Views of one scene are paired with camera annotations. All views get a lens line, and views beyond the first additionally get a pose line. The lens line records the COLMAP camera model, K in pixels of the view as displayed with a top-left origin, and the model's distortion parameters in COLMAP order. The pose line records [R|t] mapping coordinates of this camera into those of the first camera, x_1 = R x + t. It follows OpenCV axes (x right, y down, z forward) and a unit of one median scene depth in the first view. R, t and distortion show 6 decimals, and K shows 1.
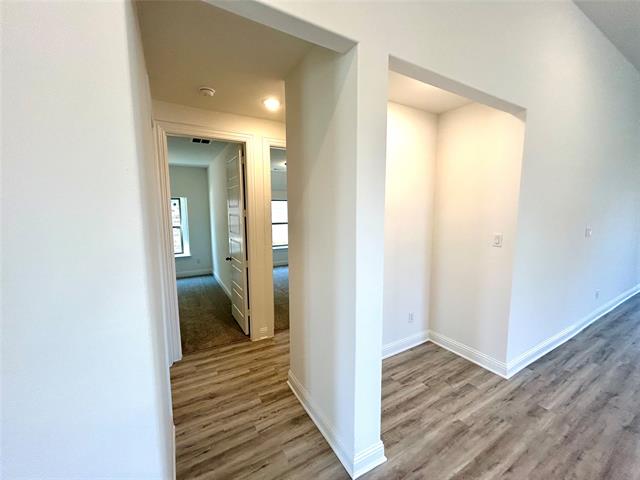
lens RADIAL K [[256.7, 0, 317.7], [0, 256.7, 238.6], [0, 0, 1]] dist [0.000474, -0.000683]
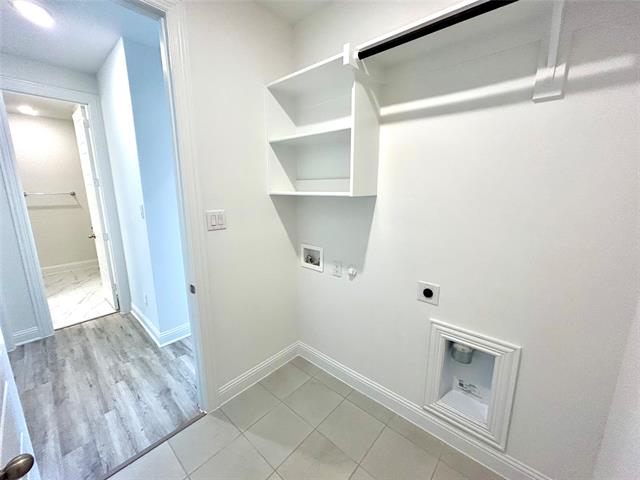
lens RADIAL K [[256.7, 0, 320.7], [0, 256.7, 237.7], [0, 0, 1]] dist [0.000474, -0.000683]
pose [[-0.321285, -0.183664, 0.929001, -1.155218], [0.092824, 0.970180, 0.223907, -0.037885], [-0.942422, 0.158171, -0.294656, 0.600427]]
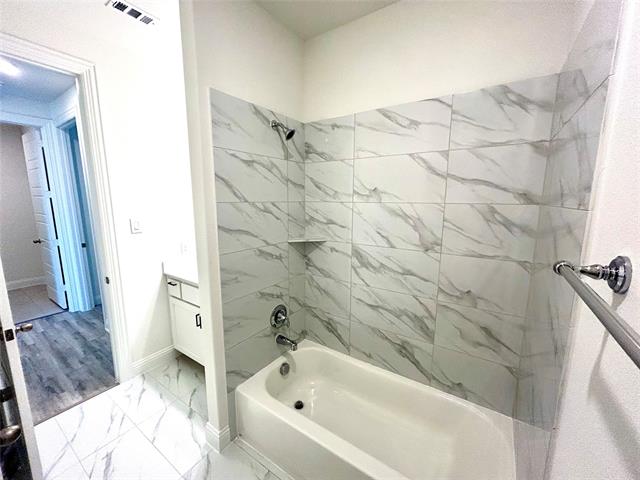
lens RADIAL K [[256.7, 0, 321.2], [0, 256.7, 238.7], [0, 0, 1]] dist [0.000474, -0.000683]
pose [[0.441661, 0.145365, -0.885328, 1.165872], [-0.091905, 0.988926, 0.116527, -0.153635], [0.892463, 0.029901, 0.450130, 1.627711]]
